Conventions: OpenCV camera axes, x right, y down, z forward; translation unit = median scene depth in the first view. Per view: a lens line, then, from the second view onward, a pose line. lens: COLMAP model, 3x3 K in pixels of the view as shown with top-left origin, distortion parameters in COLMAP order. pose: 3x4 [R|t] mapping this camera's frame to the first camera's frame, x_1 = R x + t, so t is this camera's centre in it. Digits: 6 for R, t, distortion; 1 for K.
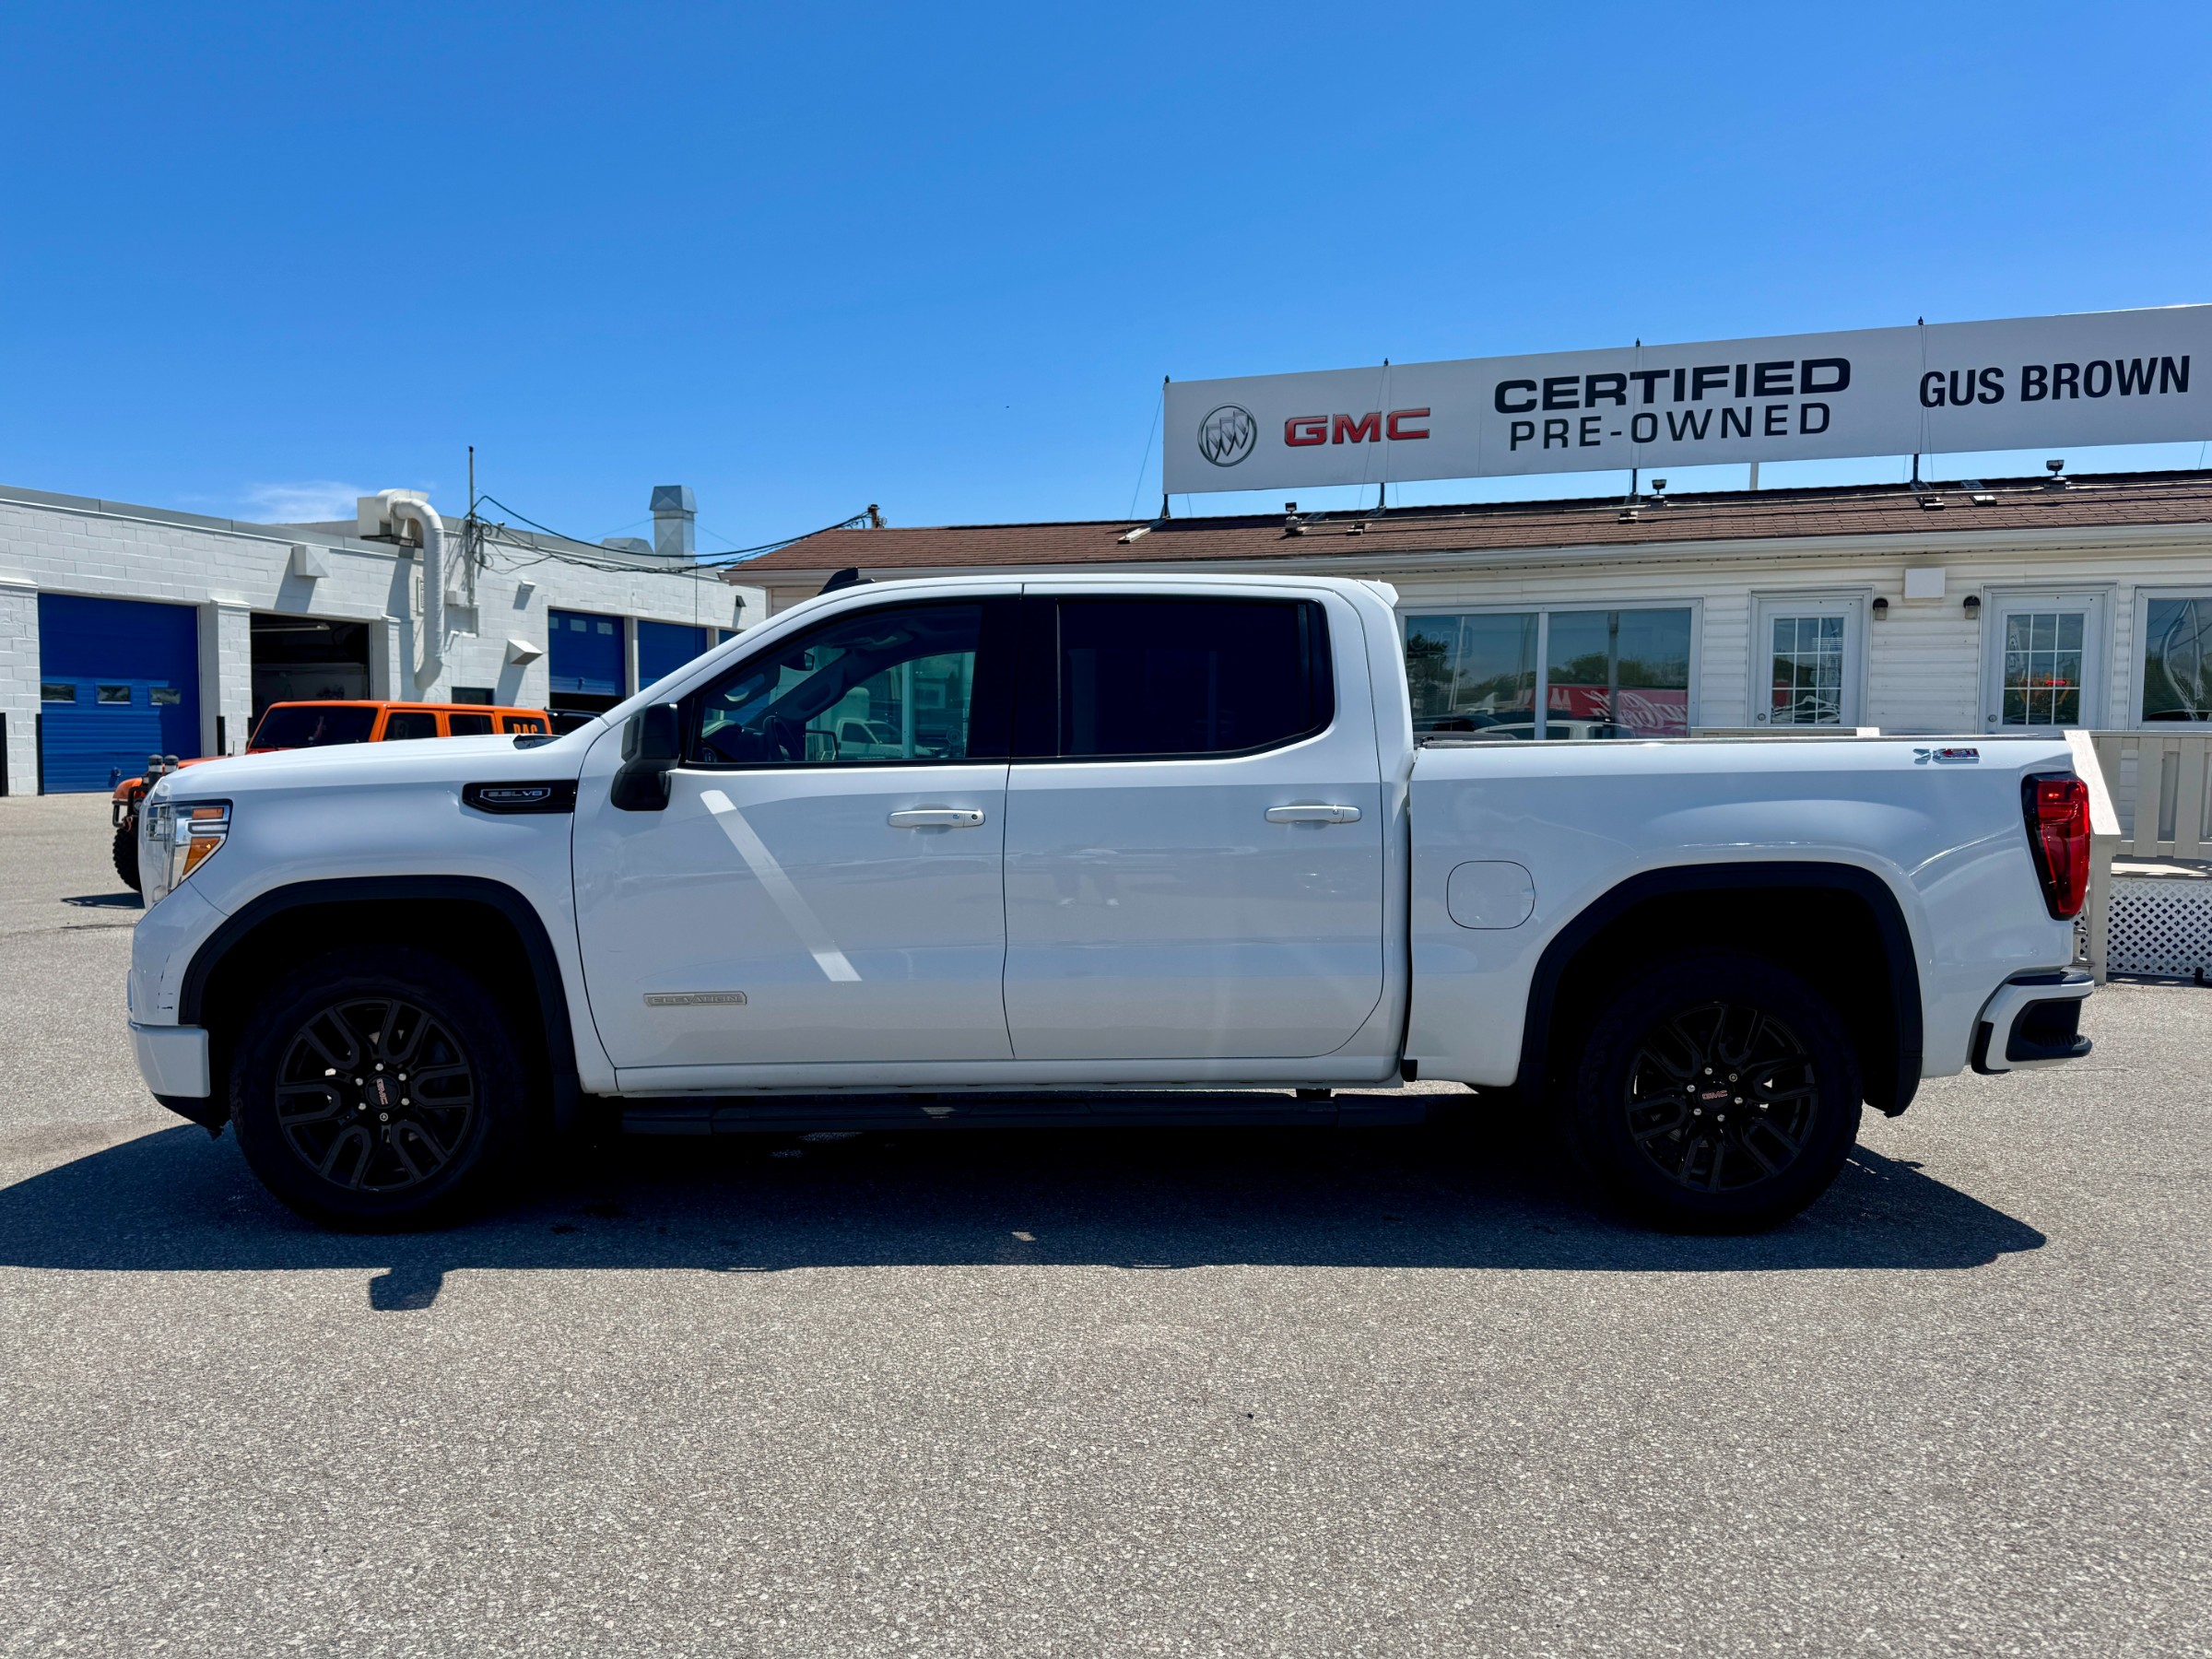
lens RADIAL K [[1492.5, 0, 1100.6], [0, 1492.5, 843.4], [0, 0, 1]] dist [0.042805, -0.057078]
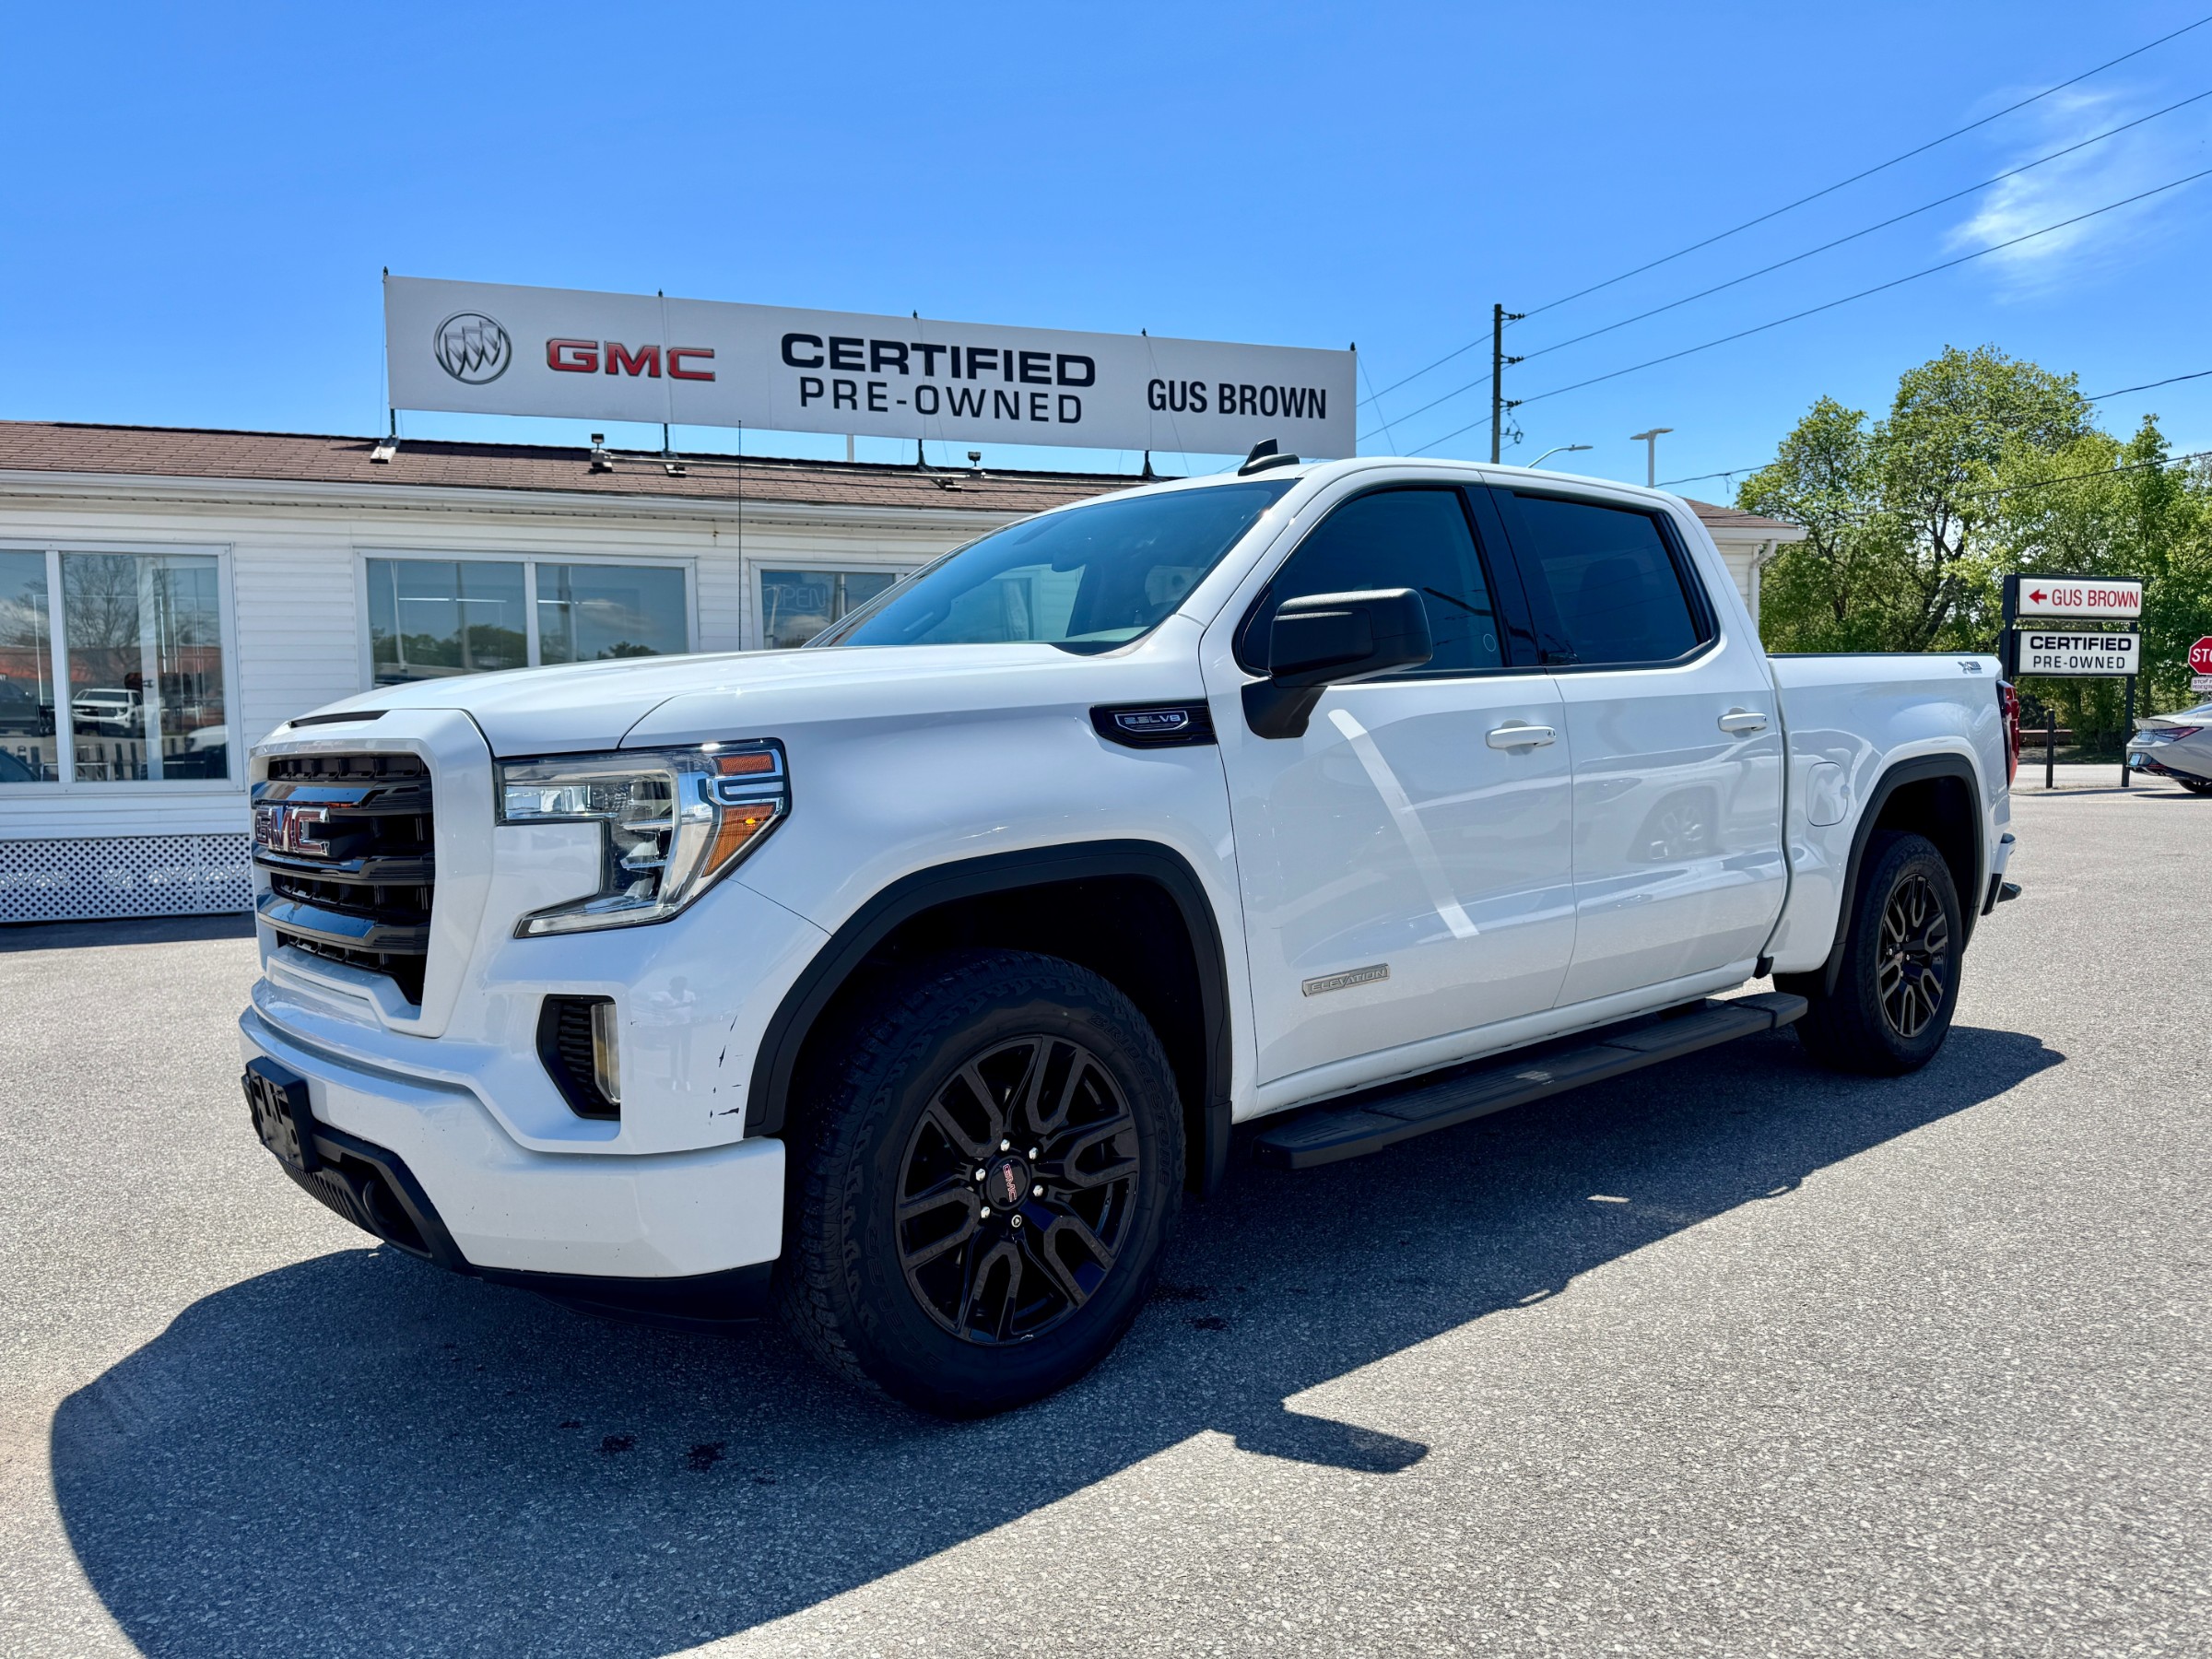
lens RADIAL K [[1492.5, 0, 1094.0], [0, 1492.5, 842.7], [0, 0, 1]] dist [0.042805, -0.057078]
pose [[0.780664, -0.067152, 0.621333, -0.219459], [0.057952, 0.997705, 0.035018, -0.000128], [-0.622258, 0.008670, 0.782764, 0.124813]]
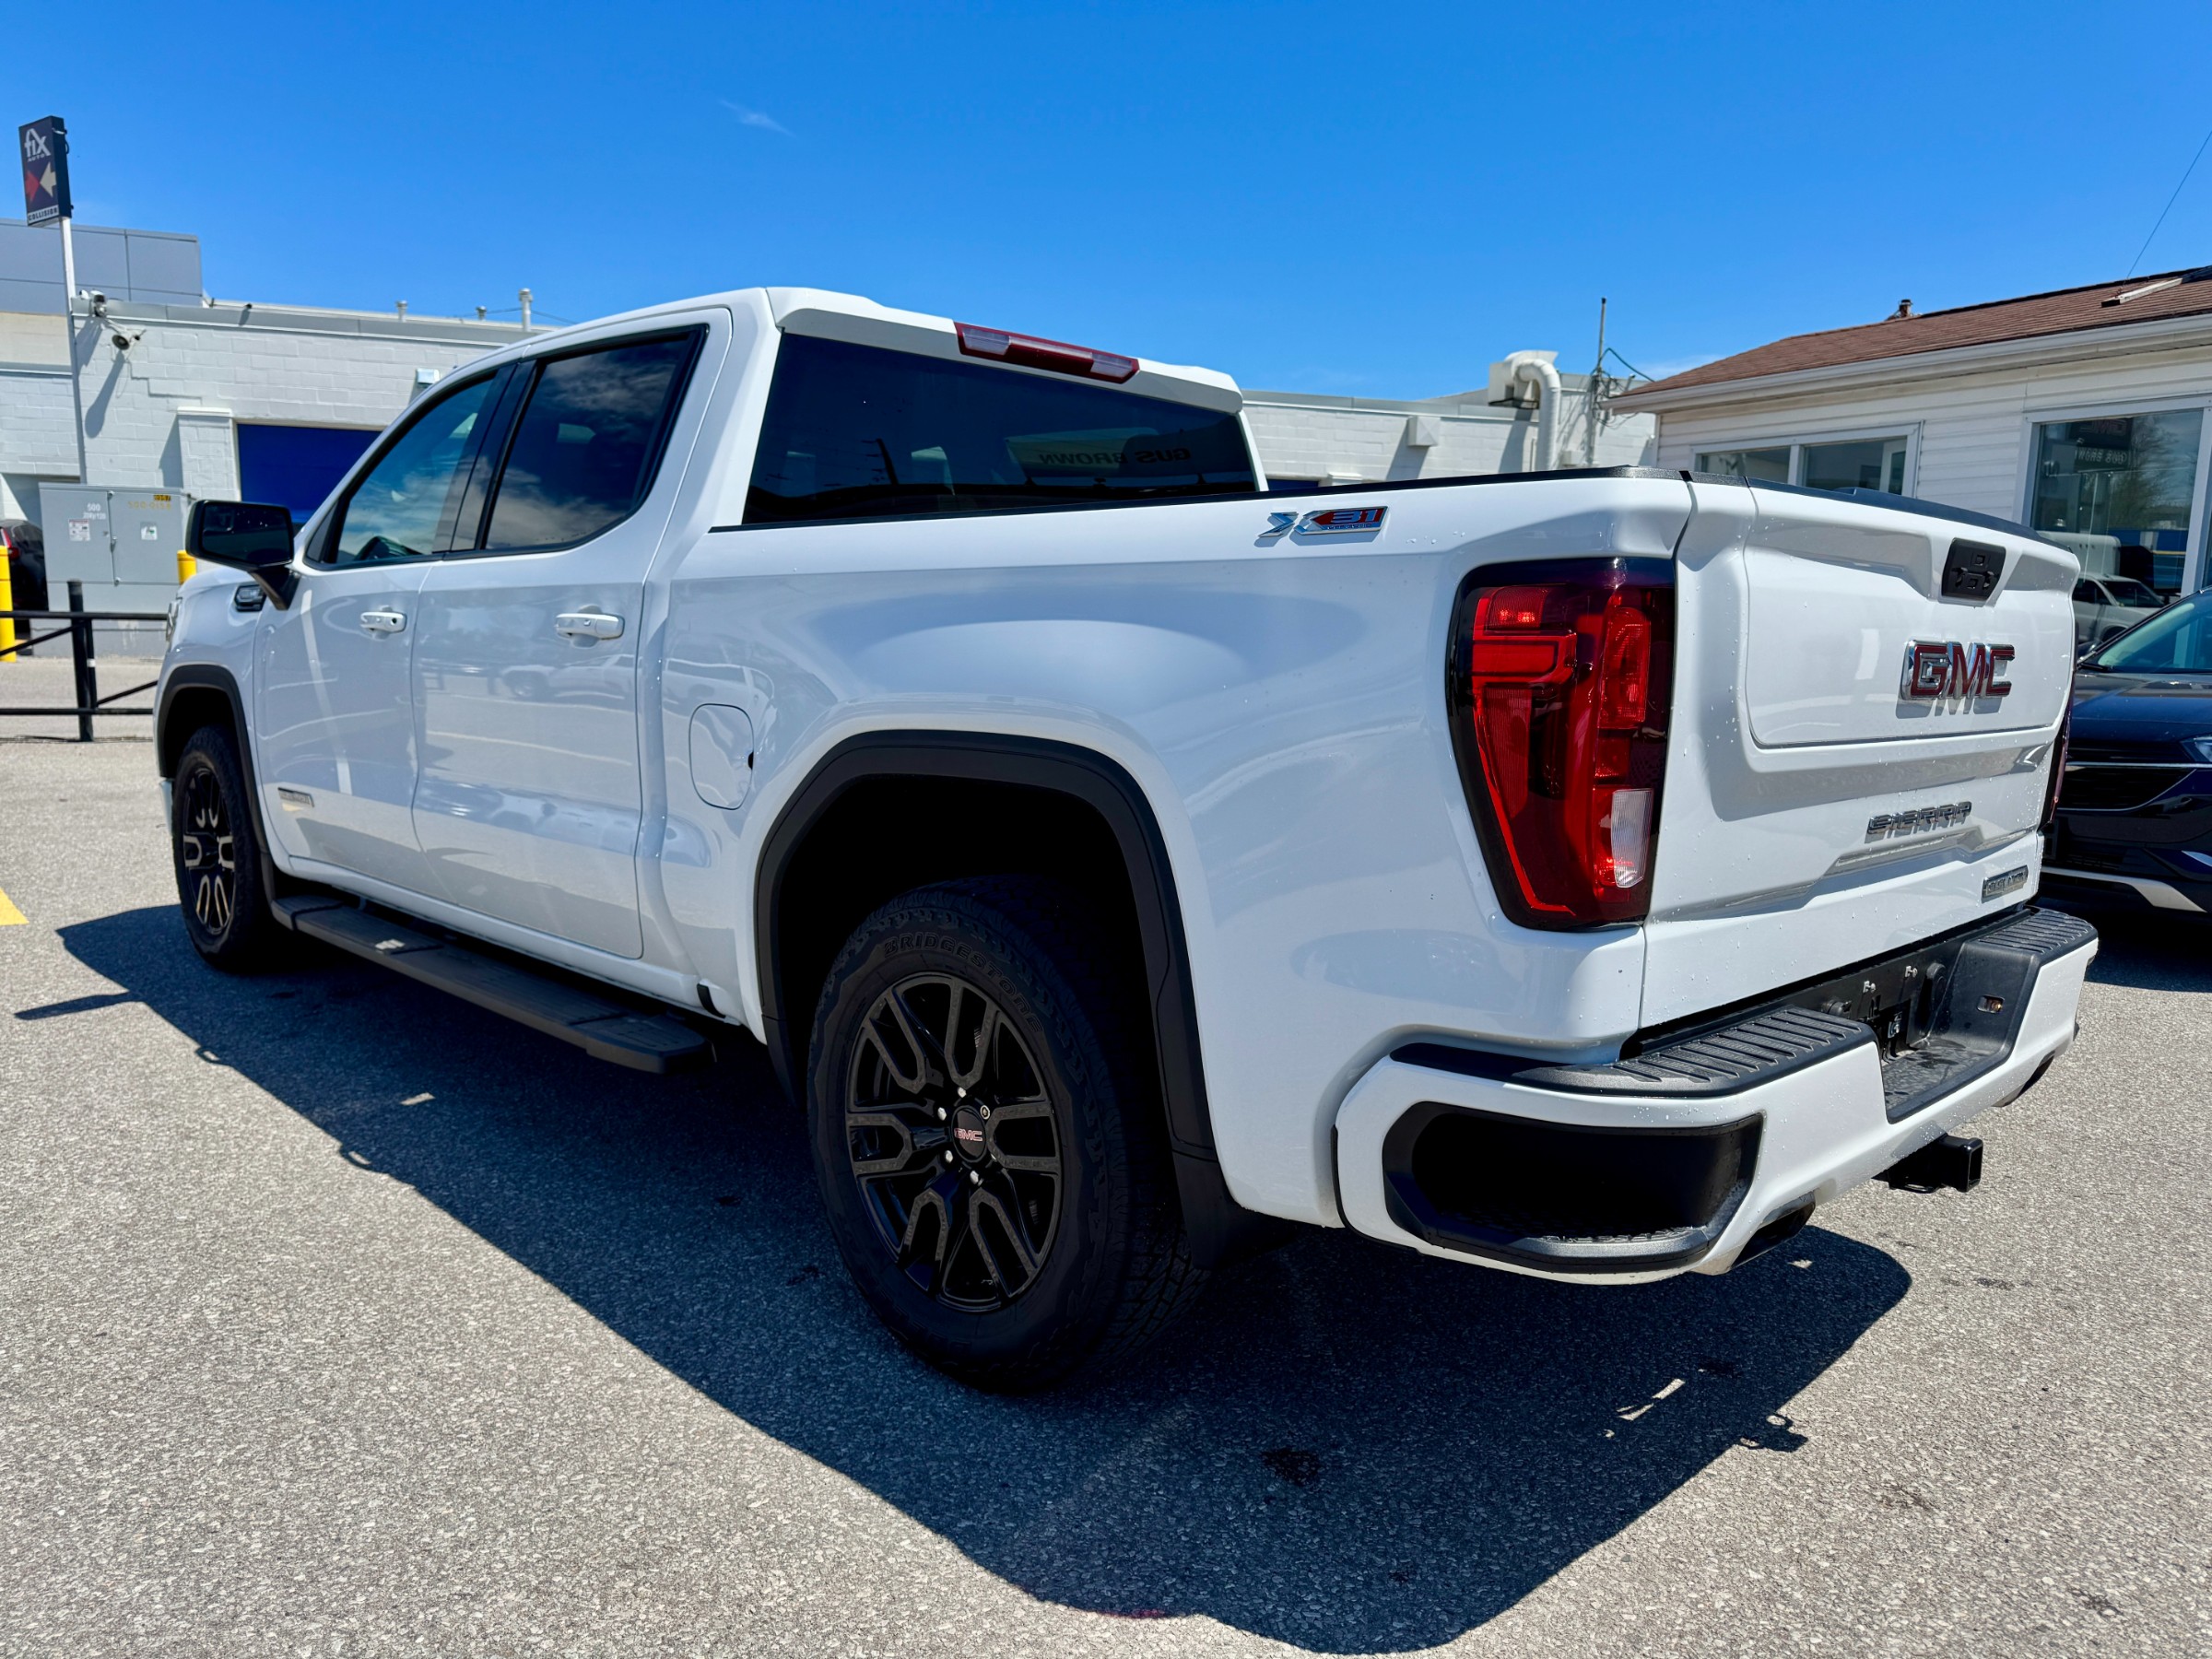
lens RADIAL K [[1492.5, 0, 1107.9], [0, 1492.5, 850.6], [0, 0, 1]] dist [0.042805, -0.057078]
pose [[0.706948, 0.117958, -0.697360, 0.224103], [-0.052724, 0.992040, 0.114353, -0.002987], [0.705298, -0.044074, 0.707540, 0.170847]]
